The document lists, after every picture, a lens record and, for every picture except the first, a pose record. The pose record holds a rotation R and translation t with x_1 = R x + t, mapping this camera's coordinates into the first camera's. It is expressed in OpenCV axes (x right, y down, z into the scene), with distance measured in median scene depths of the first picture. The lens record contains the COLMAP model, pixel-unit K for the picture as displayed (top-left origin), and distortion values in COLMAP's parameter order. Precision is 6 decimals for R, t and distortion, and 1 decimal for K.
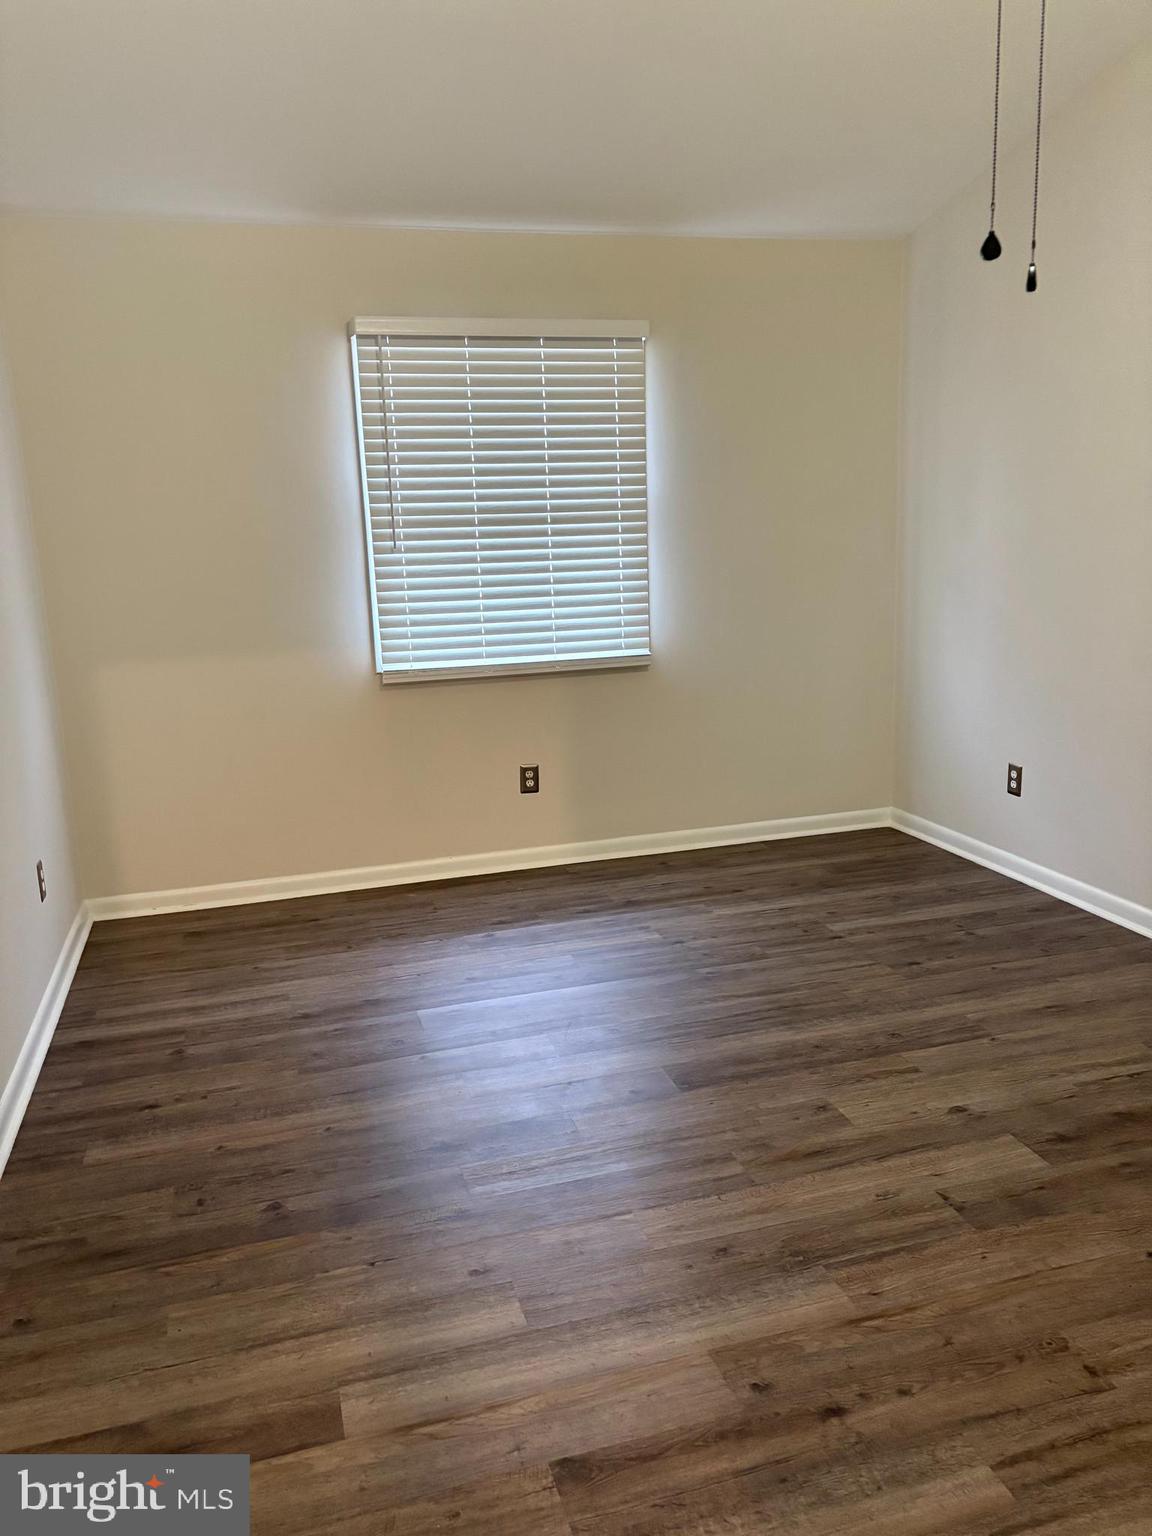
lens RADIAL K [[1164.5, 0, 583.1], [0, 1164.5, 774.8], [0, 0, 1]] dist [0.055756, -0.053737]
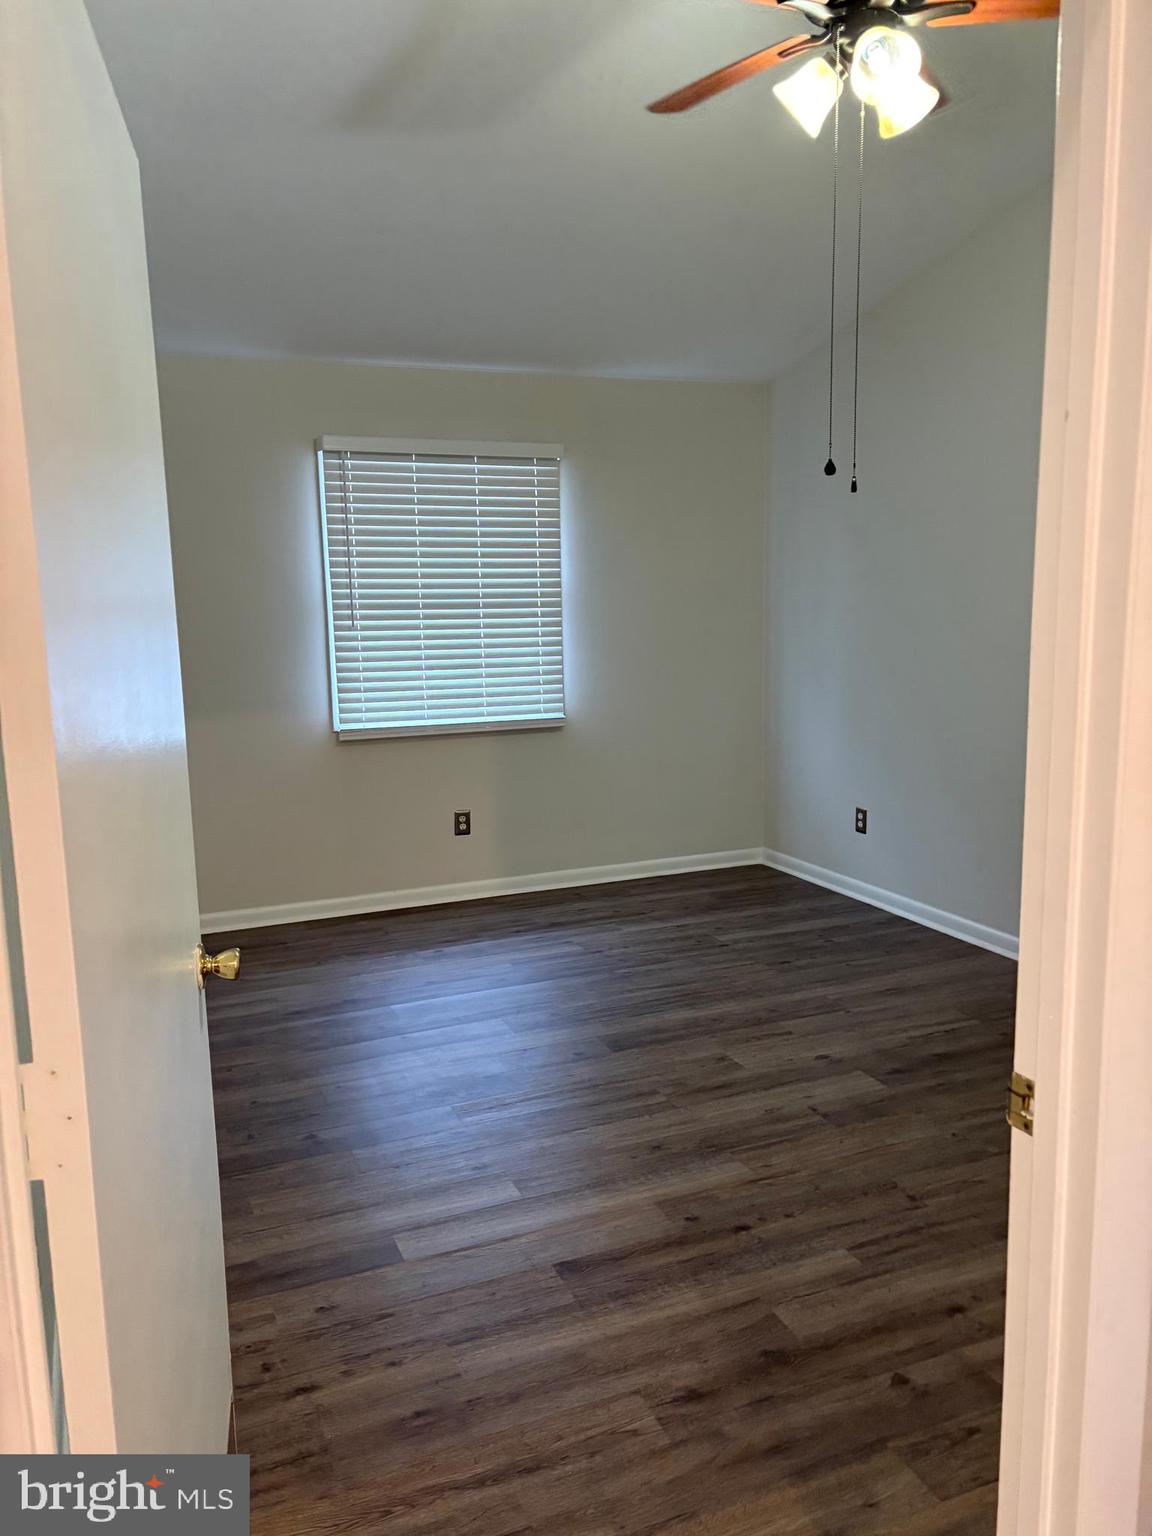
lens RADIAL K [[1164.5, 0, 582.2], [0, 1164.5, 773.3], [0, 0, 1]] dist [0.055756, -0.053737]
pose [[0.993789, -0.000146, 0.111282, -0.084724], [0.006868, 0.998173, -0.060021, 0.037160], [-0.111070, 0.060413, 0.991975, -0.262950]]
